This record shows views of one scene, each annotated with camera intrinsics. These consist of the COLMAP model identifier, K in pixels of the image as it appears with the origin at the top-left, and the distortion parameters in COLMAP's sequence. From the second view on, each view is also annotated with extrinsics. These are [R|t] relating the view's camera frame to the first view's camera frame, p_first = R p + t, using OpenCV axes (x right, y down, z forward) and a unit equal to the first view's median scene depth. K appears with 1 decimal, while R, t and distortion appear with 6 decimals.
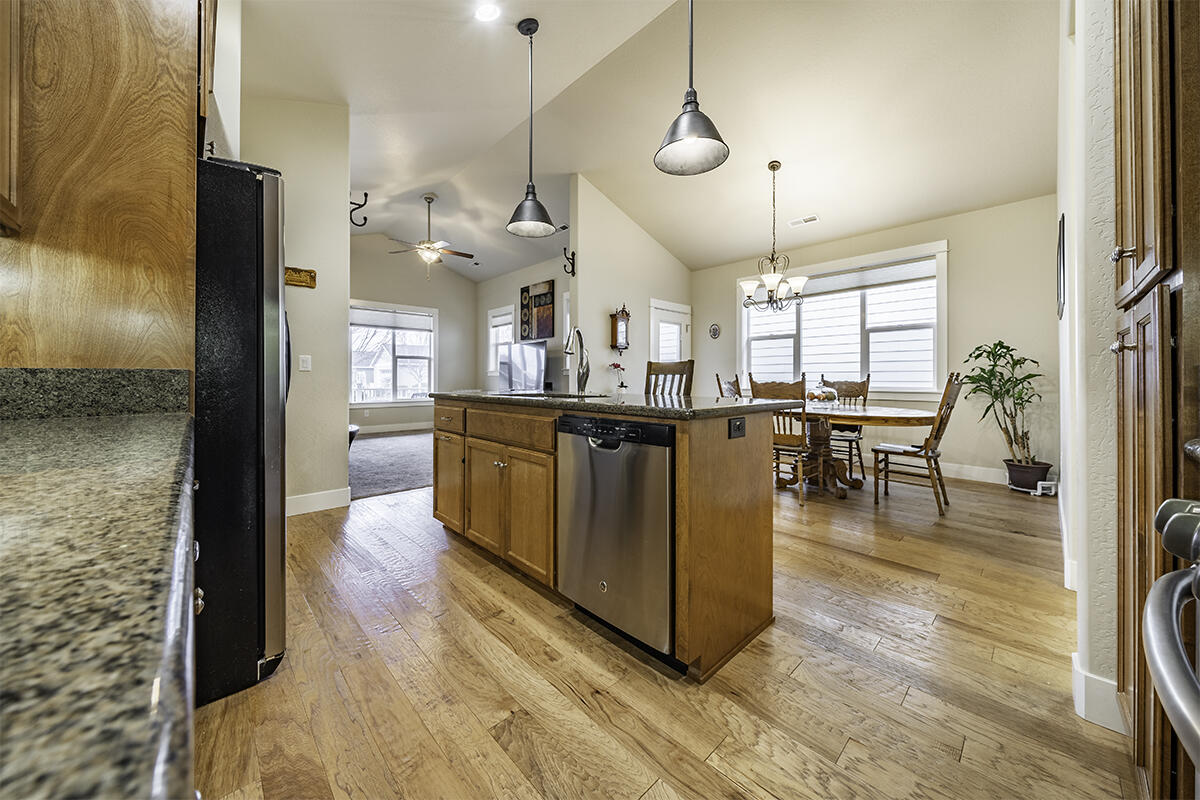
lens RADIAL K [[423.5, 0, 594.8], [0, 423.5, 377.6], [0, 0, 1]] dist [-0.000702, -0.000083]
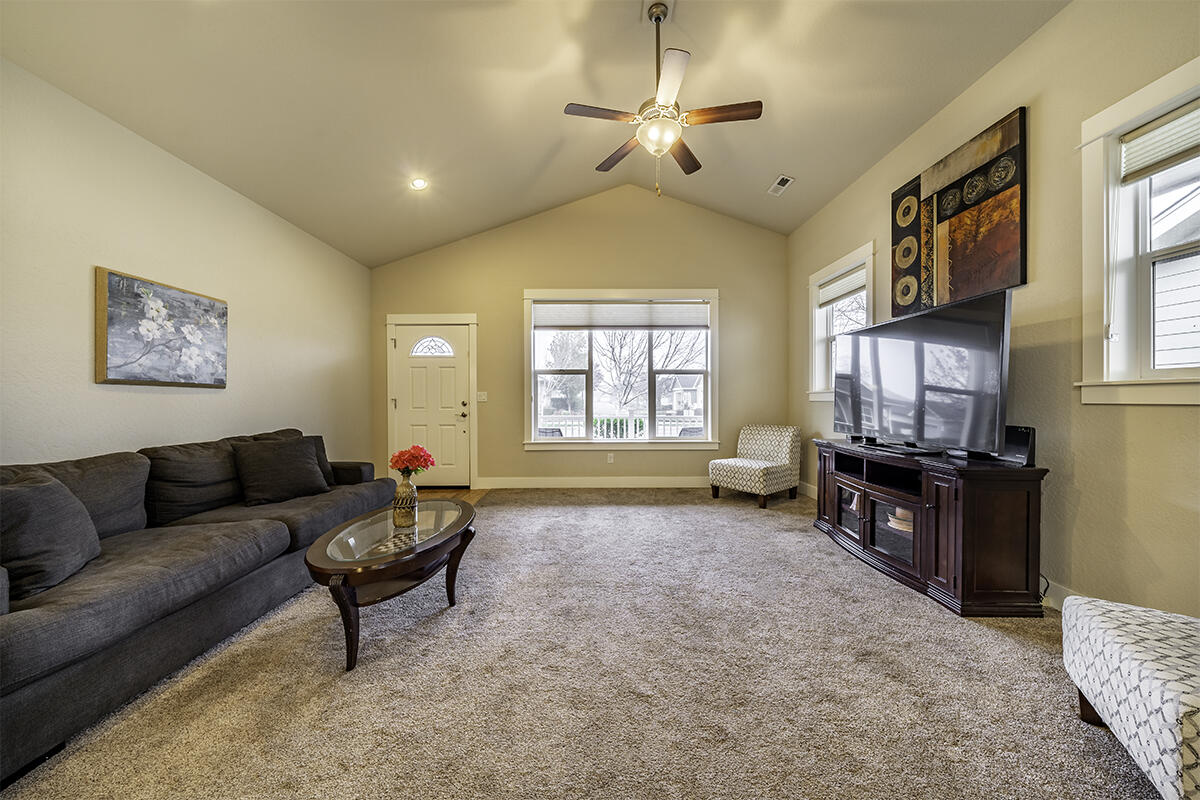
lens RADIAL K [[413.0, 0, 600.0], [0, 413.0, 400.0], [0, 0, 1]] dist [-0.000027, -0.000029]
pose [[0.743858, -0.001729, -0.668336, -0.124032], [0.006807, 0.999964, 0.004989, -0.011462], [0.668303, -0.008261, 0.743843, 0.530981]]
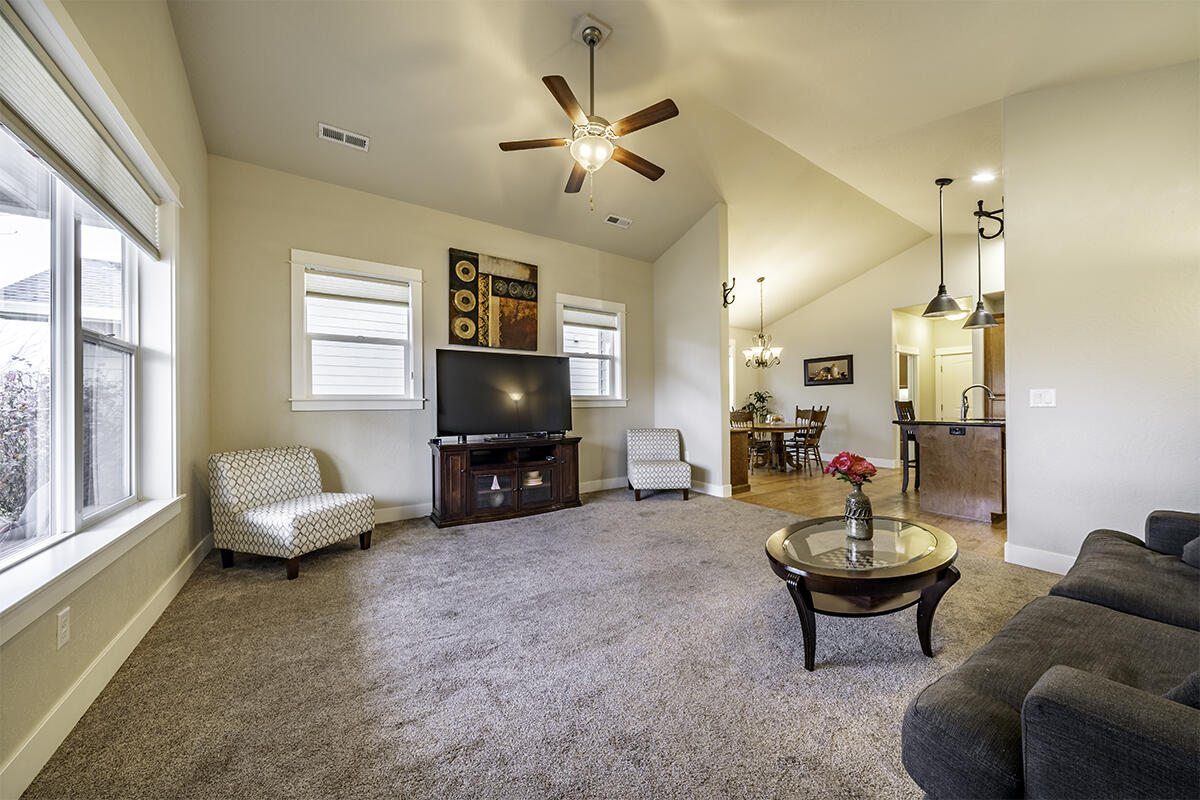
lens RADIAL K [[414.4, 0, 593.8], [0, 414.4, 404.1], [0, 0, 1]] dist [-0.000685, -0.000152]
pose [[0.158882, -0.001864, 0.987296, -0.707815], [0.003555, 0.999993, 0.001316, -0.012357], [-0.987291, 0.003301, 0.158887, 0.779384]]
